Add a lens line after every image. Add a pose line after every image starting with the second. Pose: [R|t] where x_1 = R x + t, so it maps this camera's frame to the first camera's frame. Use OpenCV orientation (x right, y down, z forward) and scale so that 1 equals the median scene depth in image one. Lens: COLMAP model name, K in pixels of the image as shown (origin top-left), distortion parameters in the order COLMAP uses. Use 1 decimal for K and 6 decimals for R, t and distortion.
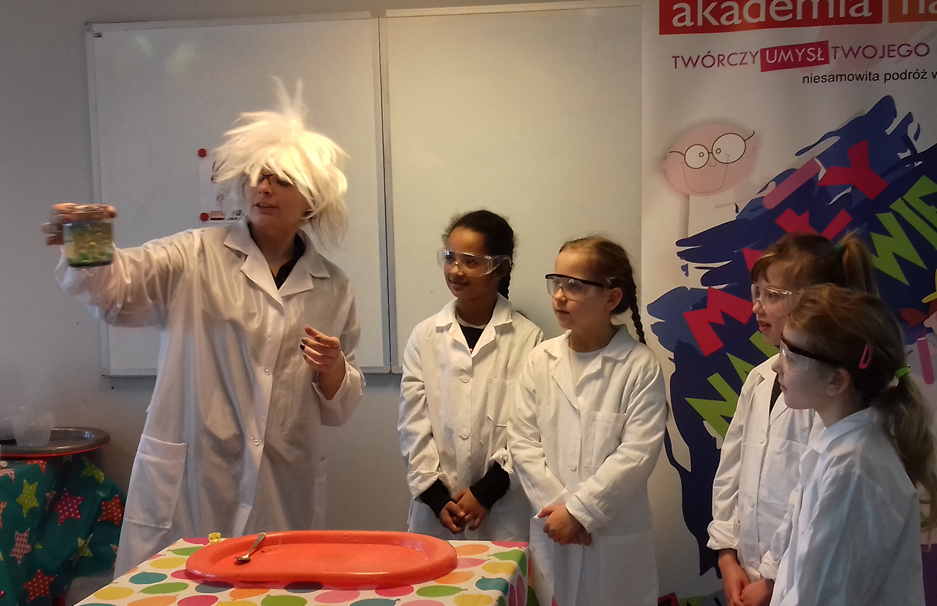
lens RADIAL K [[1282.7, 0, 495.6], [0, 1282.7, 281.6], [0, 0, 1]] dist [0.132742, -0.375319]
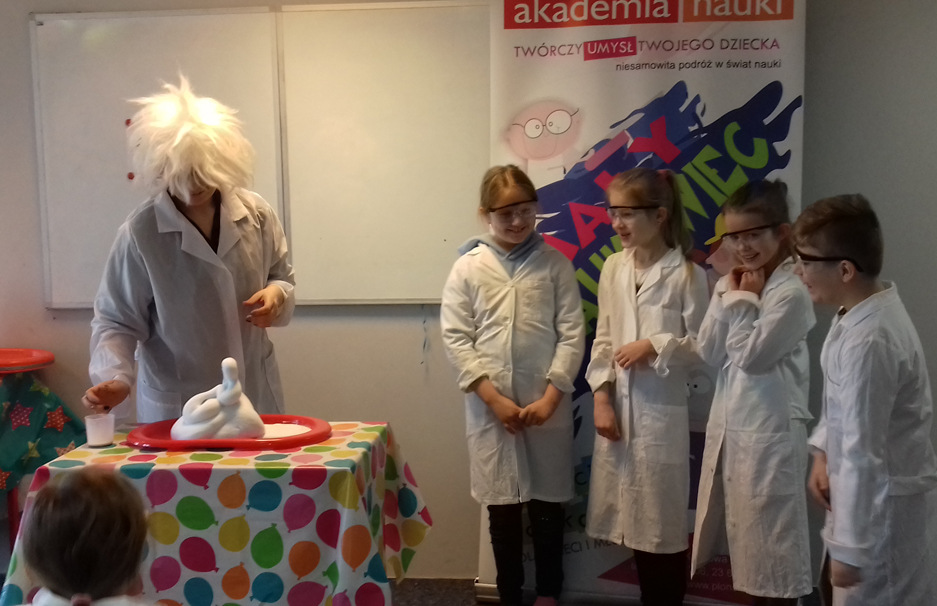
lens RADIAL K [[1285.1, 0, 464.5], [0, 1285.1, 284.1], [0, 0, 1]] dist [0.156600, -0.589048]
pose [[0.998832, -0.002485, 0.048259, 0.029450], [0.000916, 0.999471, 0.032506, 0.012898], [-0.048315, -0.032424, 0.998306, -0.248087]]
